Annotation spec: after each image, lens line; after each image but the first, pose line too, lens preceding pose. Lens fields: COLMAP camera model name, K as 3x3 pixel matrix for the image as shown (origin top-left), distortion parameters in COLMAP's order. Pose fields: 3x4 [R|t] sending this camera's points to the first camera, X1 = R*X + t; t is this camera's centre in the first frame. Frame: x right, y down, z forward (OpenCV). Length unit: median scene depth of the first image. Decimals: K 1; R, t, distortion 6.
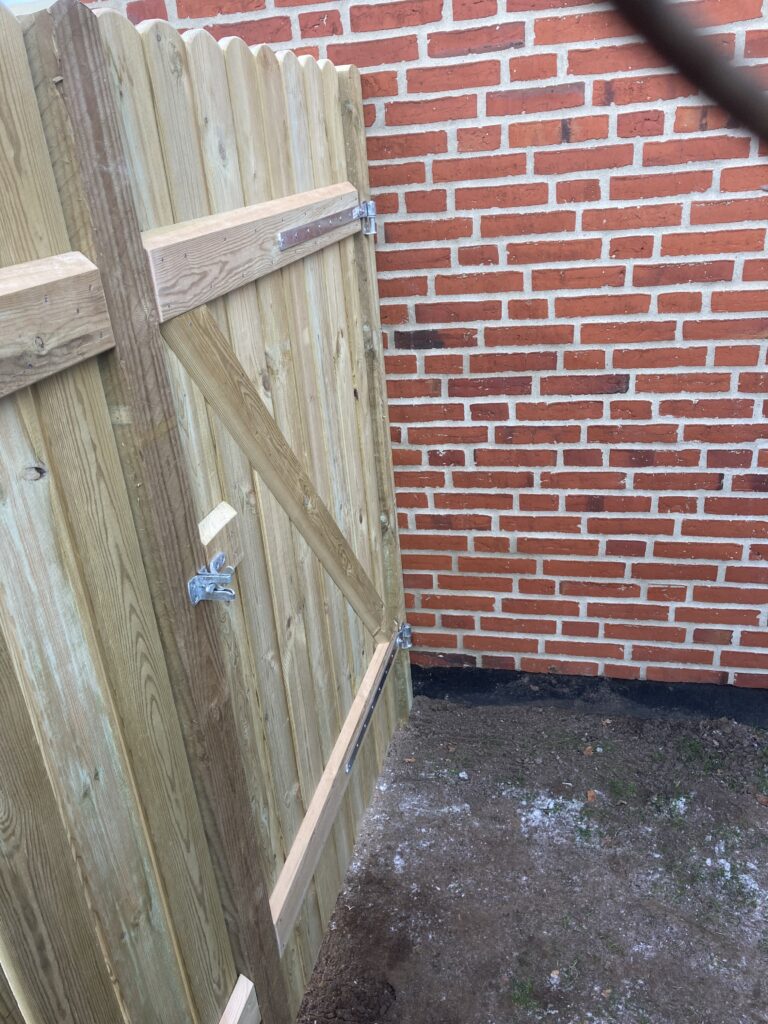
lens RADIAL K [[843.5, 0, 386.7], [0, 843.5, 512.2], [0, 0, 1]] dist [0.041042, -0.041349]
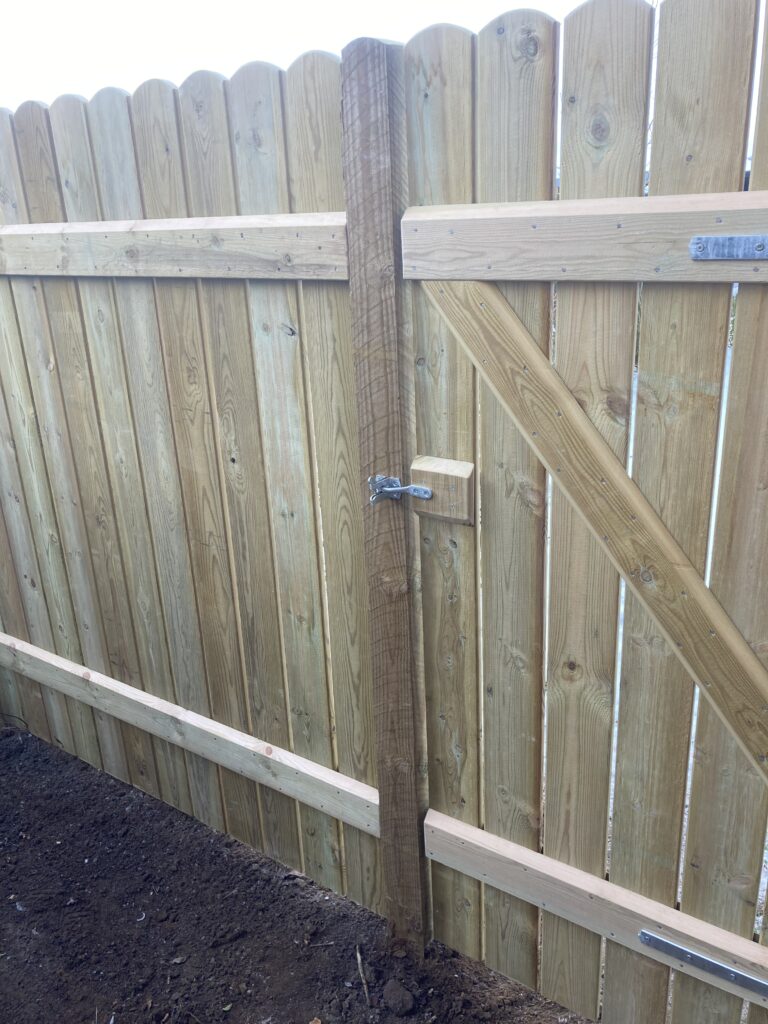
lens RADIAL K [[843.5, 0, 398.0], [0, 843.5, 513.9], [0, 0, 1]] dist [0.041042, -0.041349]
pose [[-0.355813, 0.402148, -0.843608, 1.057819], [-0.316951, 0.797257, 0.513734, -0.660969], [0.879169, 0.450176, -0.156213, 1.507903]]
